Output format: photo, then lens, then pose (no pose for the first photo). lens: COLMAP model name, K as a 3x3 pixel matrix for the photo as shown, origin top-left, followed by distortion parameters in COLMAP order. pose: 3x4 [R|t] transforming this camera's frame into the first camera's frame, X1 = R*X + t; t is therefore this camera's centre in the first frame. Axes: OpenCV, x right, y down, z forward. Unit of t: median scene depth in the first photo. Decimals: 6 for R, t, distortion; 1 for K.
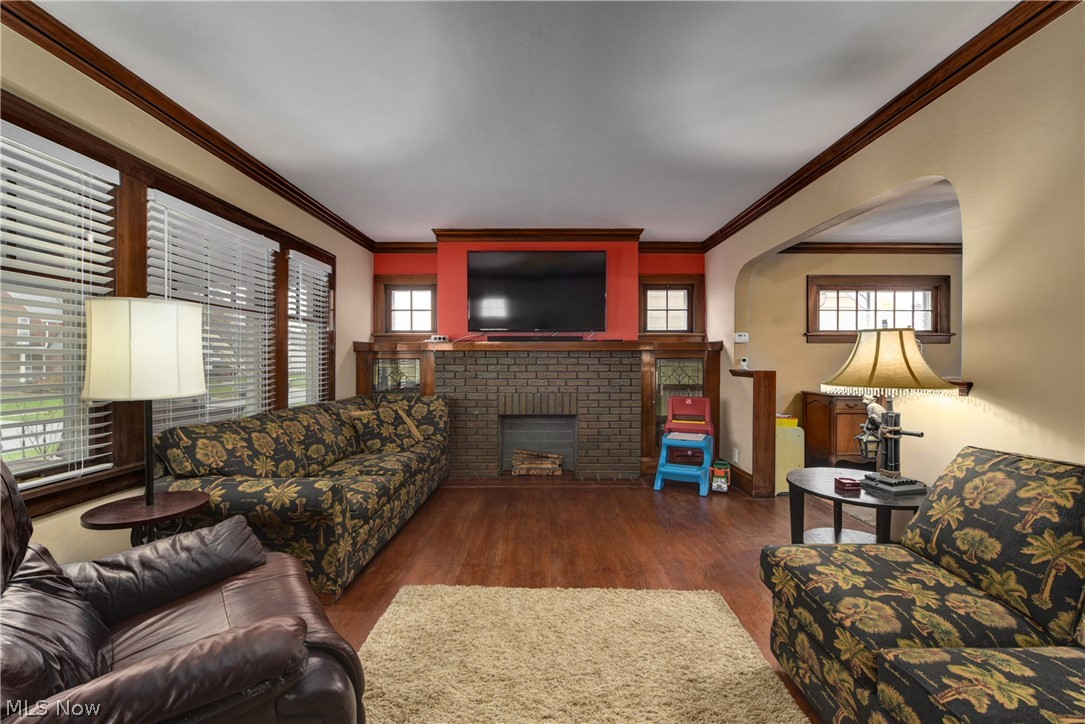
lens RADIAL K [[427.3, 0, 548.4], [0, 427.3, 360.7], [0, 0, 1]] dist [-0.004121, -0.000255]
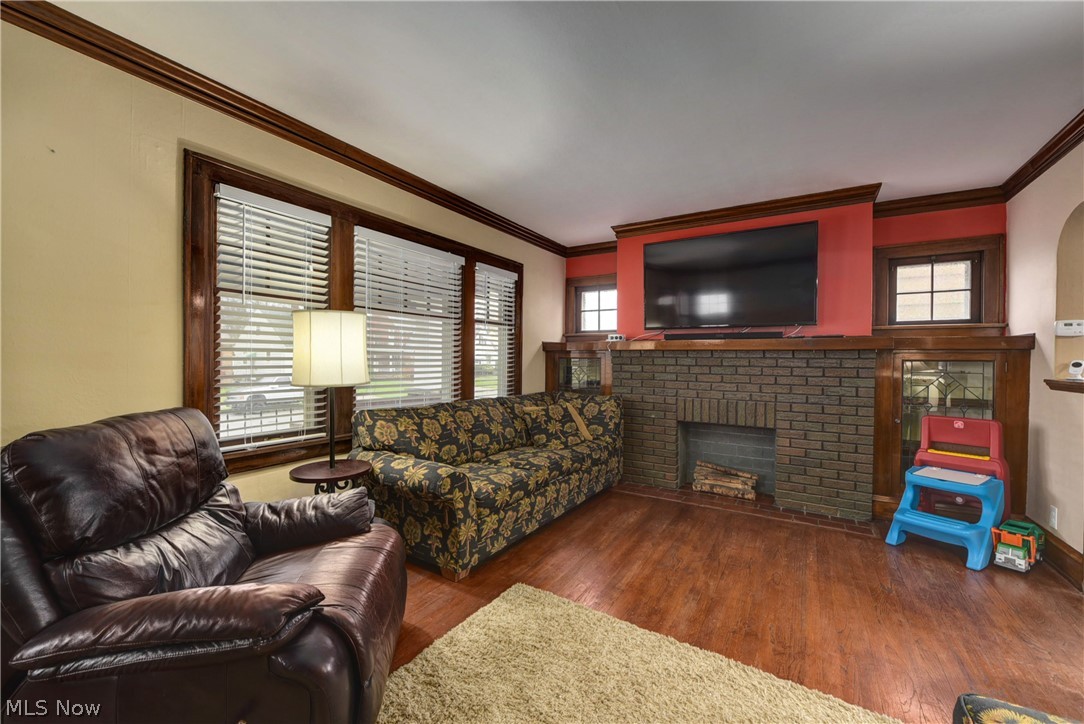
lens RADIAL K [[426.9, 0, 544.3], [0, 426.9, 359.3], [0, 0, 1]] dist [-0.004121, -0.000255]
pose [[0.856384, 0.008876, -0.516263, 0.162728], [-0.010753, 0.999942, -0.000645, 0.000021], [0.516227, 0.006104, 0.856430, 0.118454]]
